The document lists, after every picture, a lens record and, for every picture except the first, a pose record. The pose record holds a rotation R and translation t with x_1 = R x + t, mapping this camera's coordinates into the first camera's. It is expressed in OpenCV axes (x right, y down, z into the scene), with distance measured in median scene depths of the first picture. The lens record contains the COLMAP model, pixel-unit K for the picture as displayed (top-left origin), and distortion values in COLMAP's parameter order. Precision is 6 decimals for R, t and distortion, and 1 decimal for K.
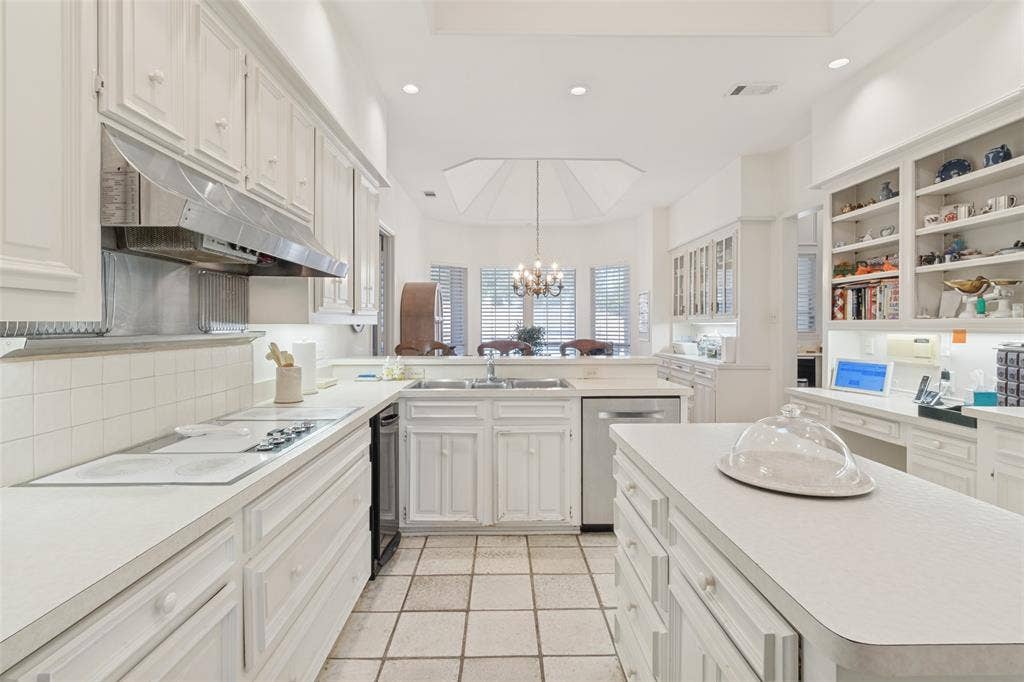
lens RADIAL K [[482.3, 0, 512.0], [0, 482.3, 331.8], [0, 0, 1]] dist [0.001830, 0.000270]
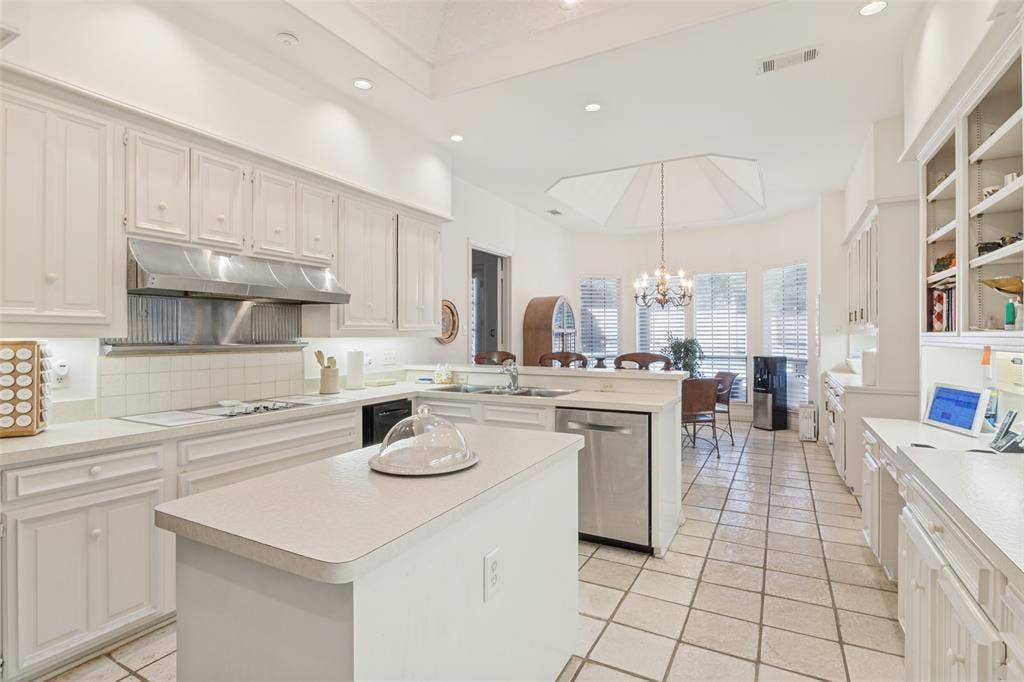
lens RADIAL K [[500.9, 0, 512.0], [0, 500.9, 341.0], [0, 0, 1]] dist [-0.010549, 0.000214]
pose [[0.867971, 0.003884, -0.496599, 0.487957], [-0.005660, 0.999982, -0.002073, -0.004297], [0.496582, 0.004610, 0.867978, 0.004043]]
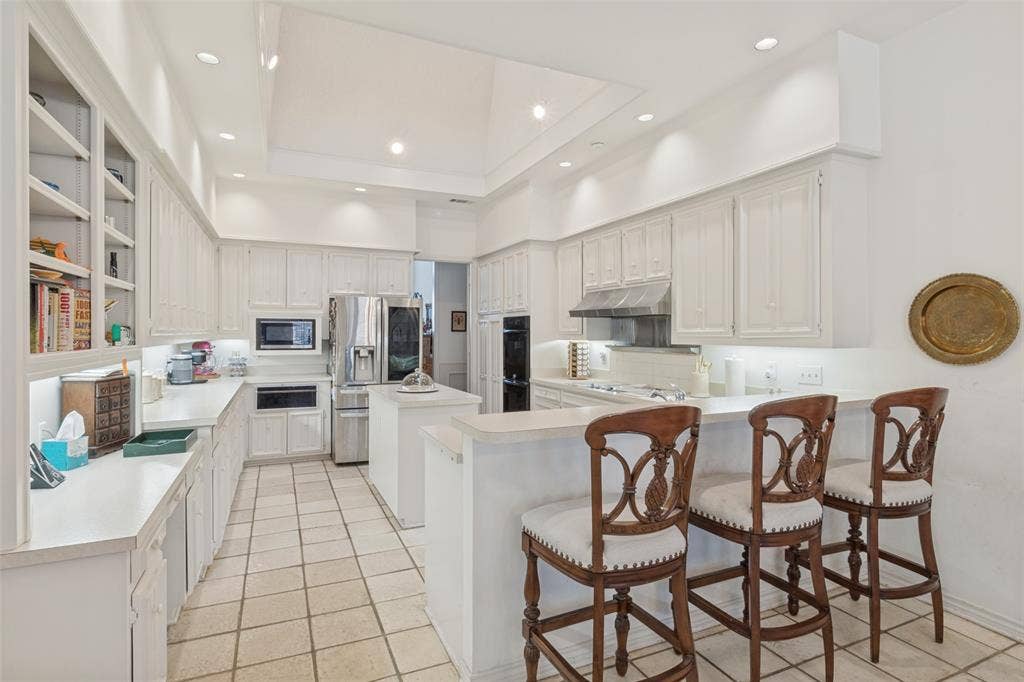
lens RADIAL K [[500.9, 0, 512.0], [0, 500.9, 341.0], [0, 0, 1]] dist [-0.010549, 0.000214]
pose [[-0.917422, 0.012364, -0.397723, 0.458187], [0.000340, 0.999541, 0.030289, -0.049123], [0.397915, 0.027652, -0.917005, 1.552575]]
